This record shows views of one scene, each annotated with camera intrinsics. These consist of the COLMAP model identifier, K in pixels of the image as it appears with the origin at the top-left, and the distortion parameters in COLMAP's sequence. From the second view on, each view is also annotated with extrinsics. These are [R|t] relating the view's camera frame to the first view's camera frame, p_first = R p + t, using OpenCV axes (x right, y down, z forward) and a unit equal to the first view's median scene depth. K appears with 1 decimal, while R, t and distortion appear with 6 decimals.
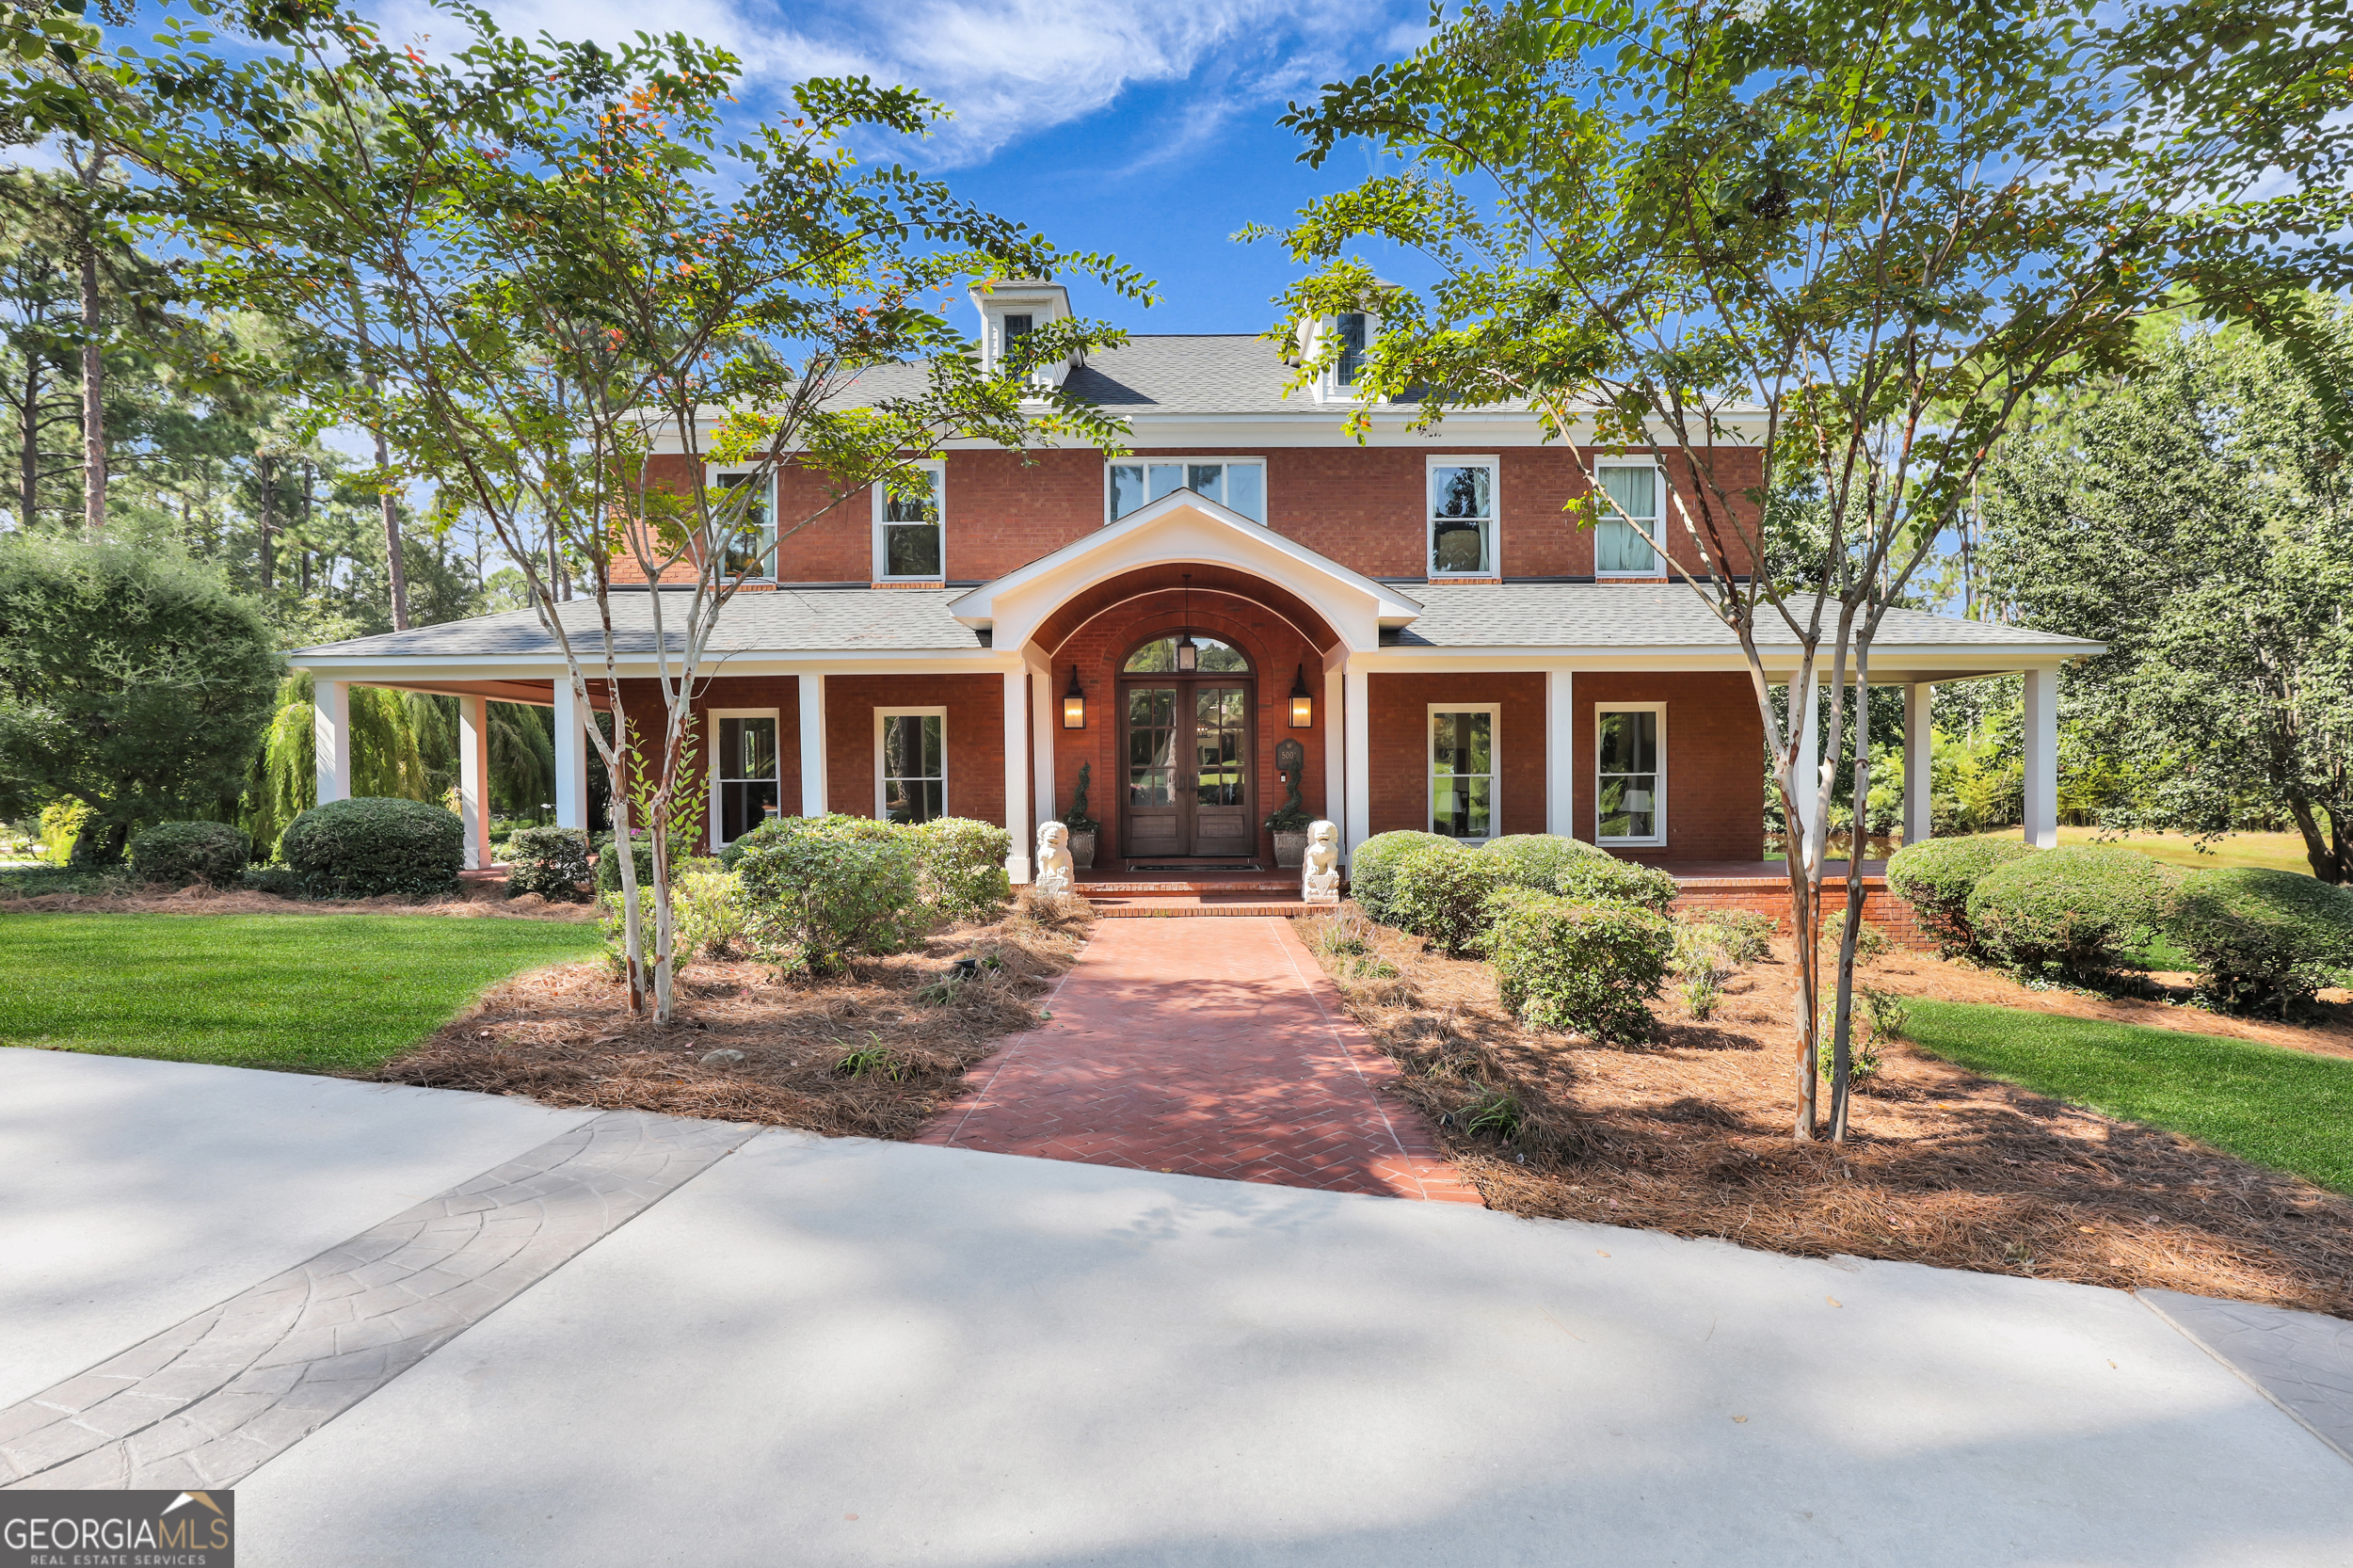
lens RADIAL K [[1104.8, 0, 1176.5], [0, 1104.8, 784.0], [0, 0, 1]] dist [-0.032647, 0.009895]
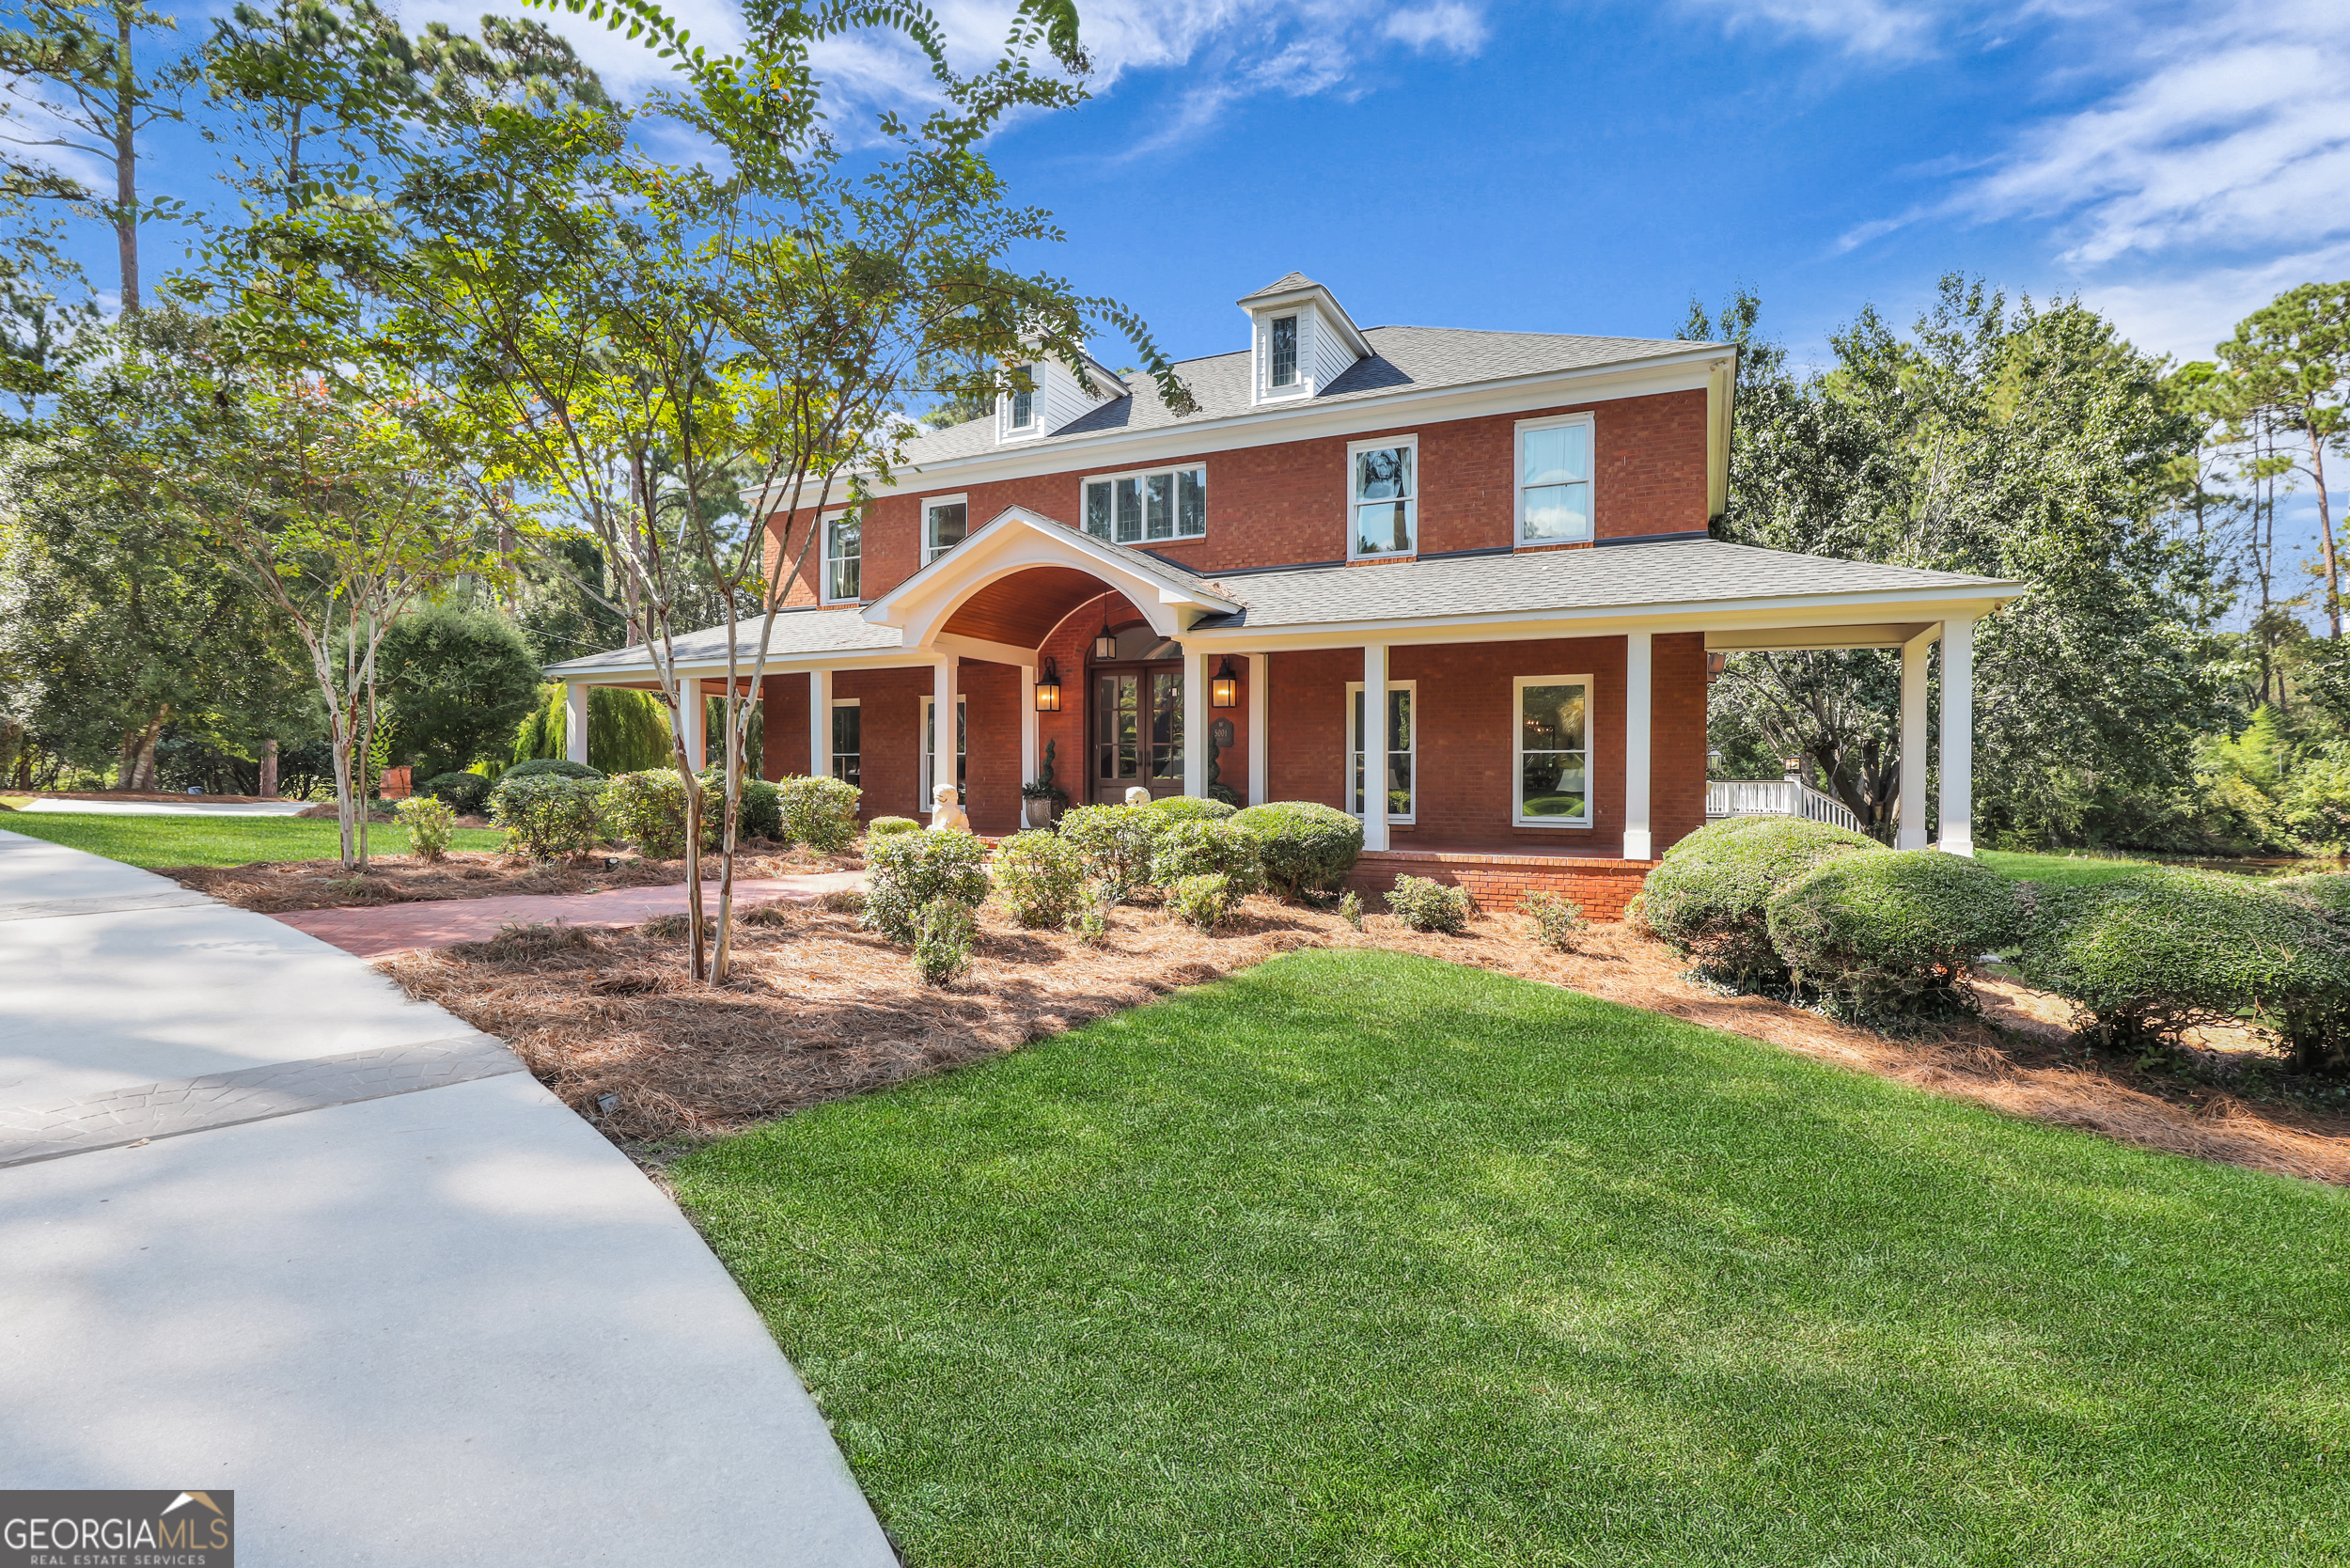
lens RADIAL K [[1103.4, 0, 1175.0], [0, 1103.4, 784.0], [0, 0, 1]] dist [-0.032647, 0.009895]
pose [[0.900570, 0.013970, -0.434486, 0.560292], [-0.011677, 0.999900, 0.007946, 0.019128], [0.434553, -0.002083, 0.900644, -0.010434]]
